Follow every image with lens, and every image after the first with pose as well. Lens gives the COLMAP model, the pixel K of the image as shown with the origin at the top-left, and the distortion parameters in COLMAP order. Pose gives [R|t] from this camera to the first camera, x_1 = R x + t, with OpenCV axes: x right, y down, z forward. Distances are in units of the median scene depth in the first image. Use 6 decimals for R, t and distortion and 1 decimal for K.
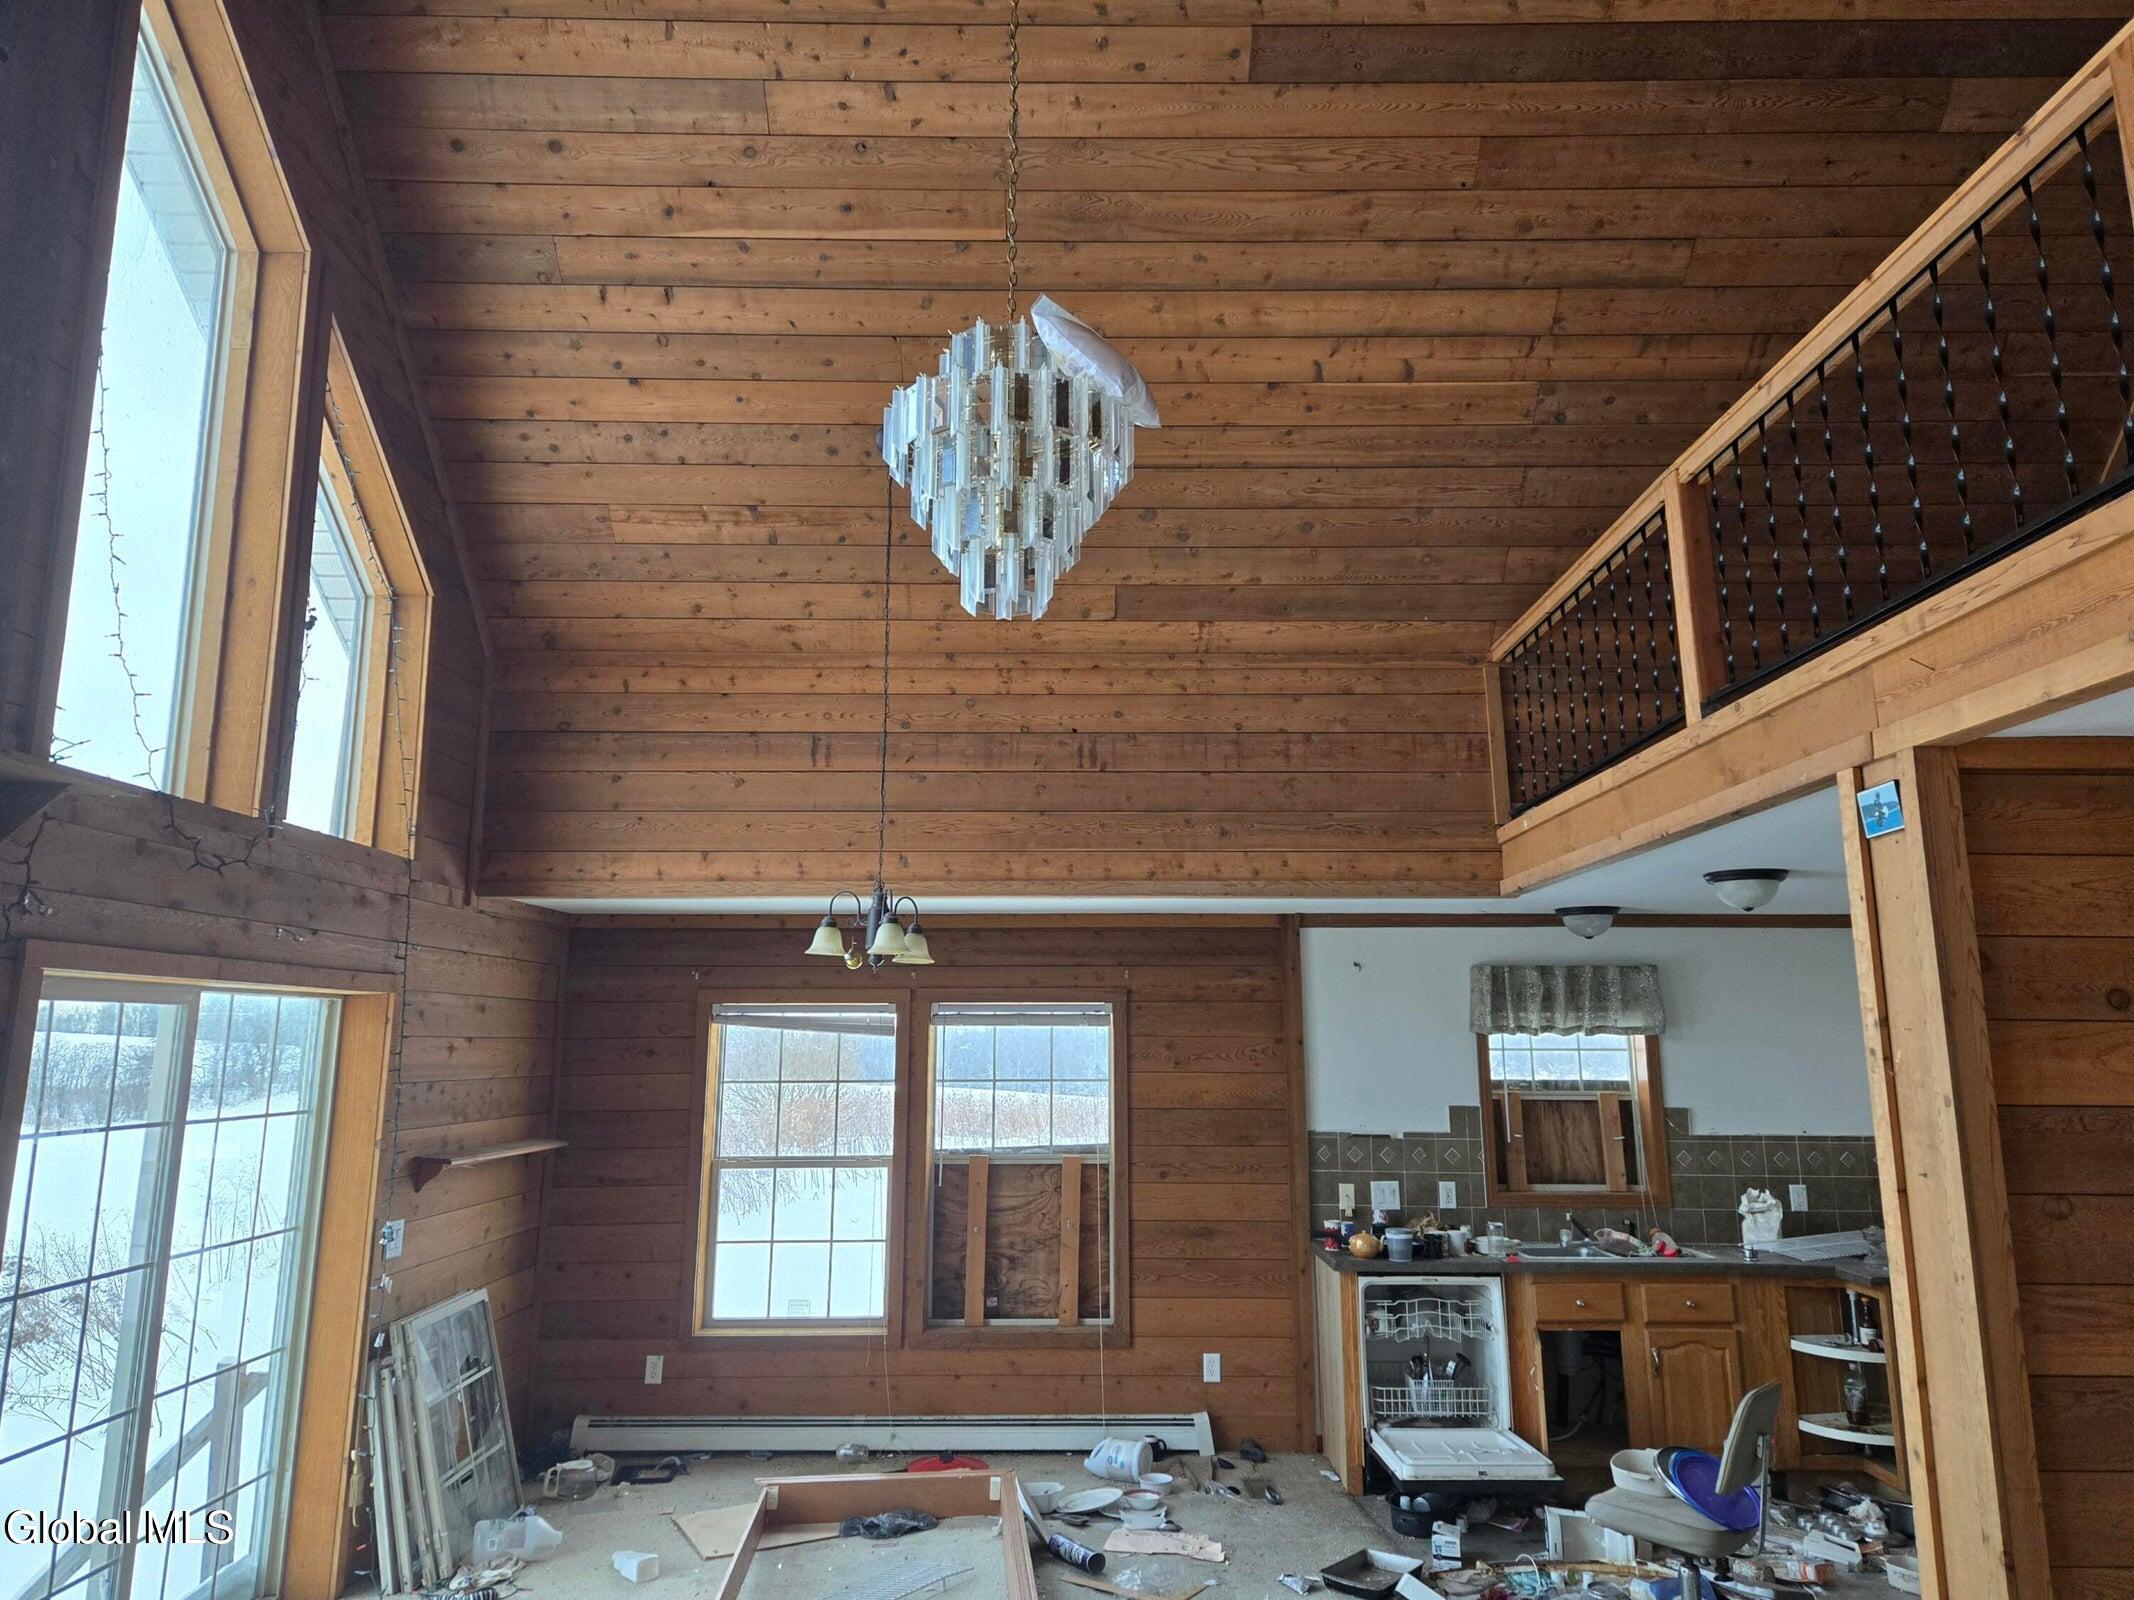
lens RADIAL K [[1424.5, 0, 1079.0], [0, 1424.5, 800.5], [0, 0, 1]] dist [0.071633, -0.049946]
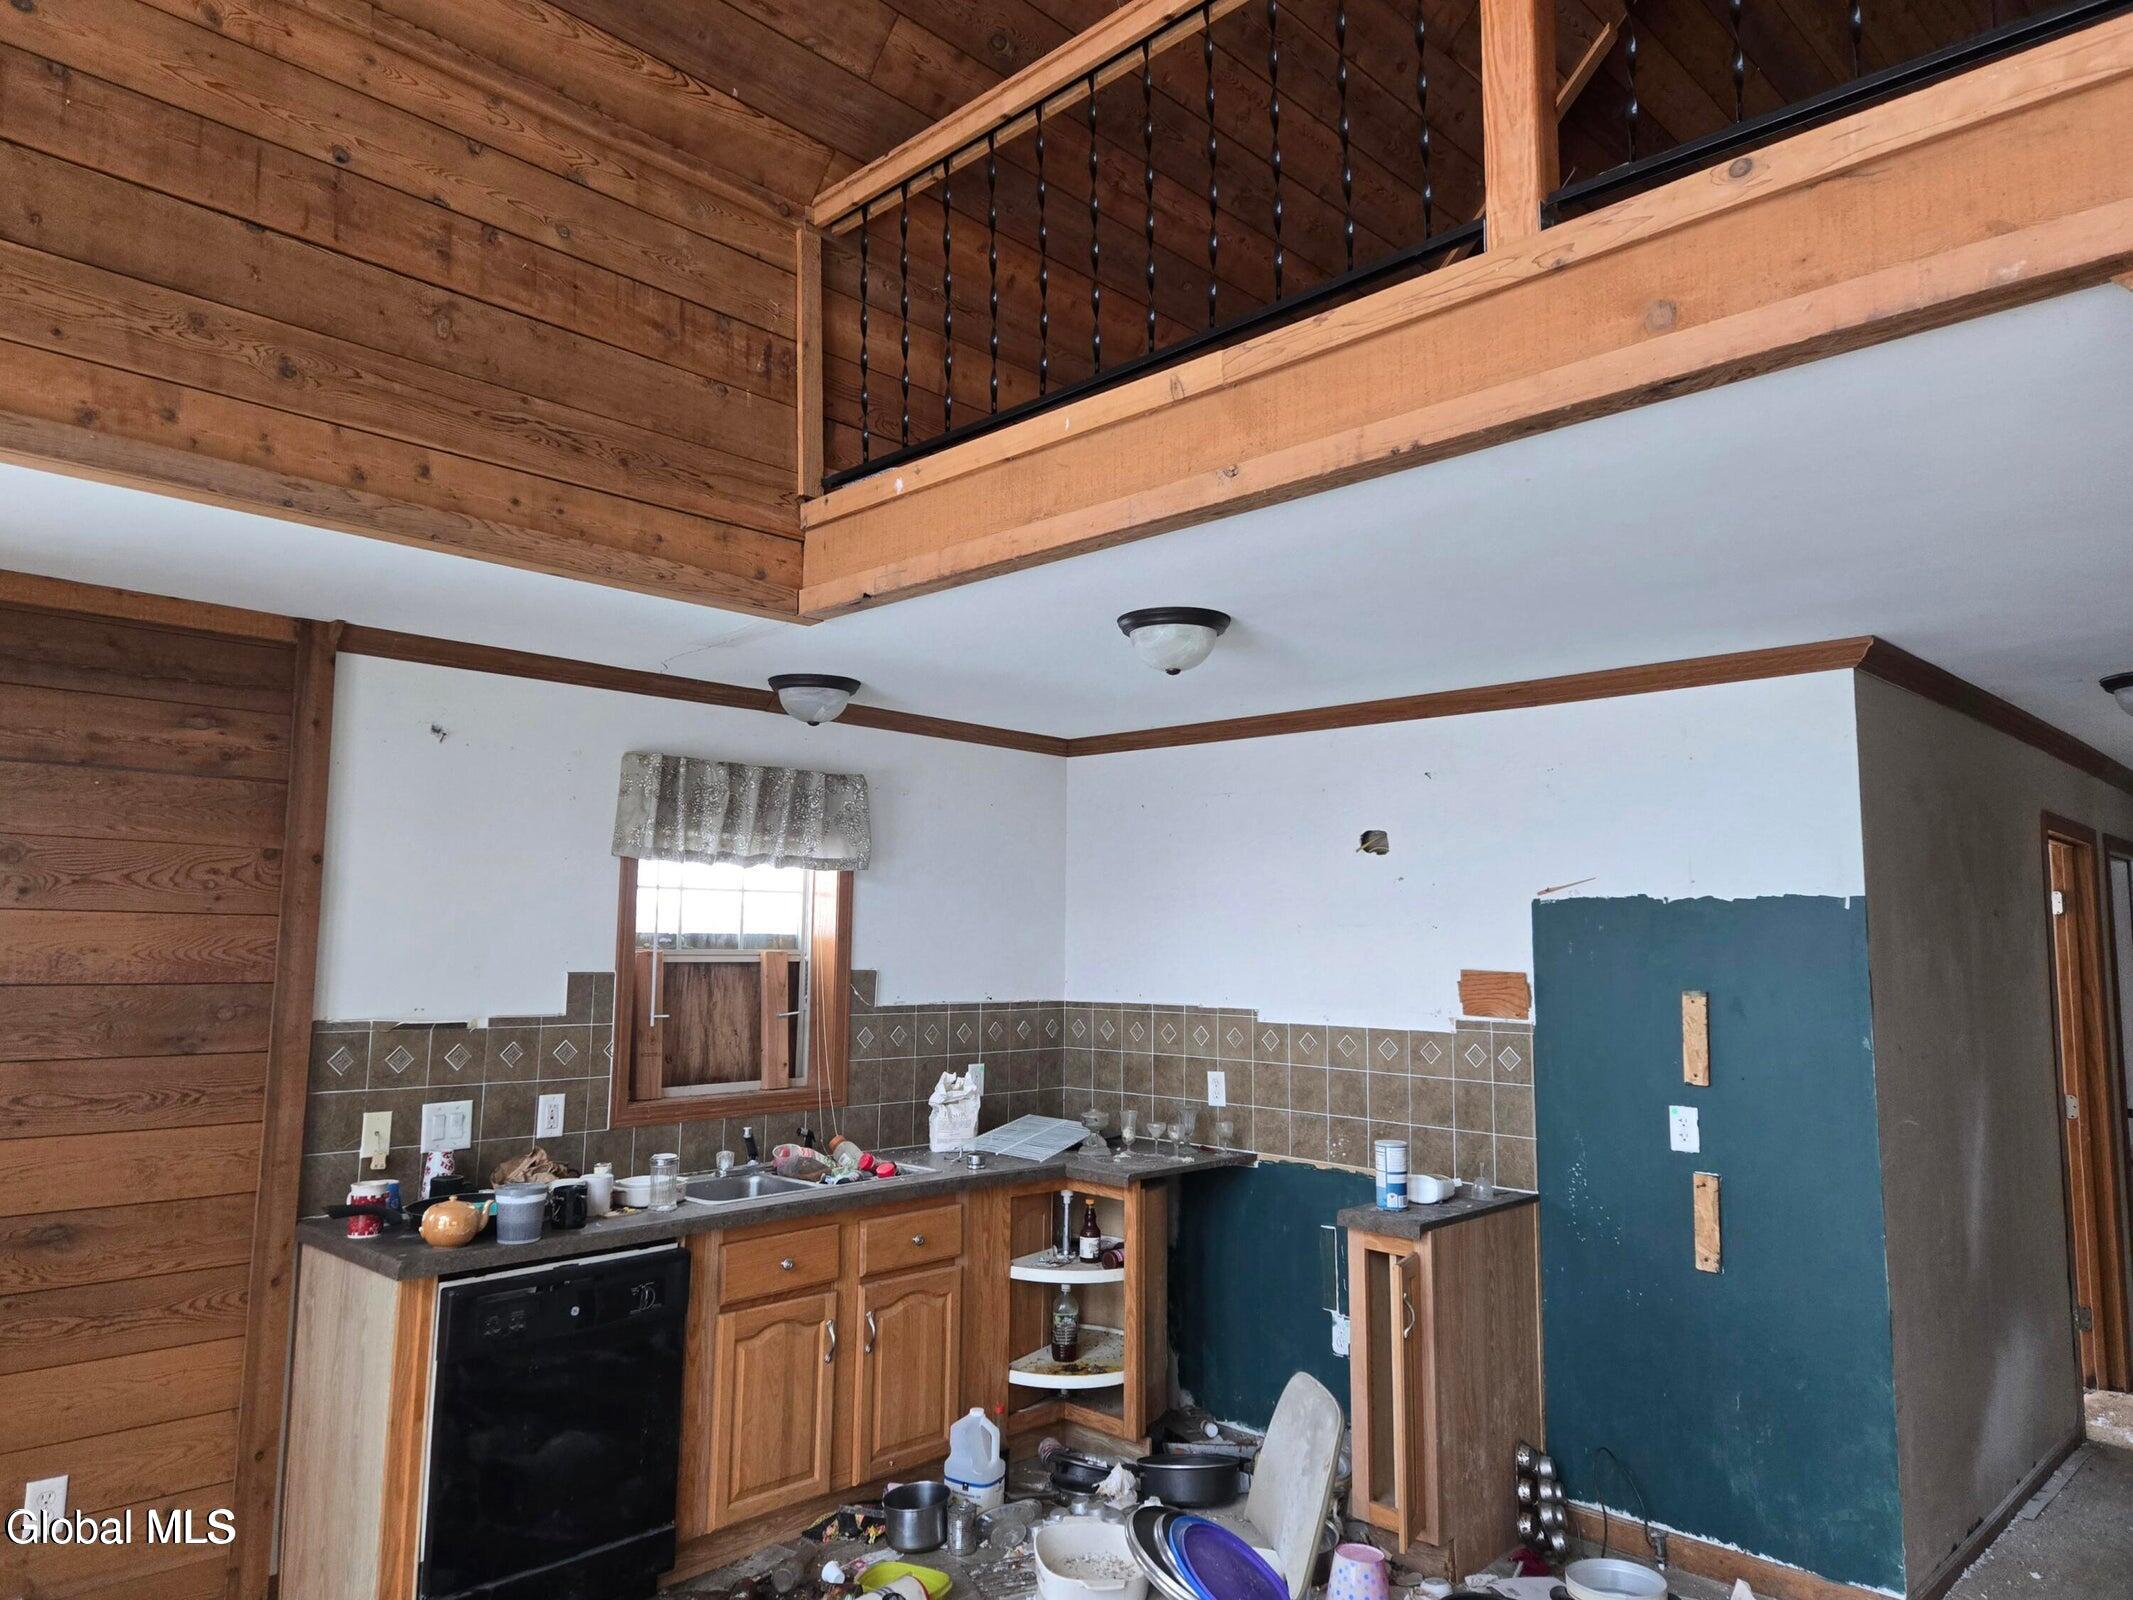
lens RADIAL K [[1423.8, 0, 1078.5], [0, 1423.8, 800.5], [0, 0, 1]] dist [0.071633, -0.049946]
pose [[0.696284, 0.082036, 0.713063, -0.035477], [-0.134336, 0.990787, 0.017188, 0.101919], [-0.705083, -0.107758, 0.700889, 0.431201]]
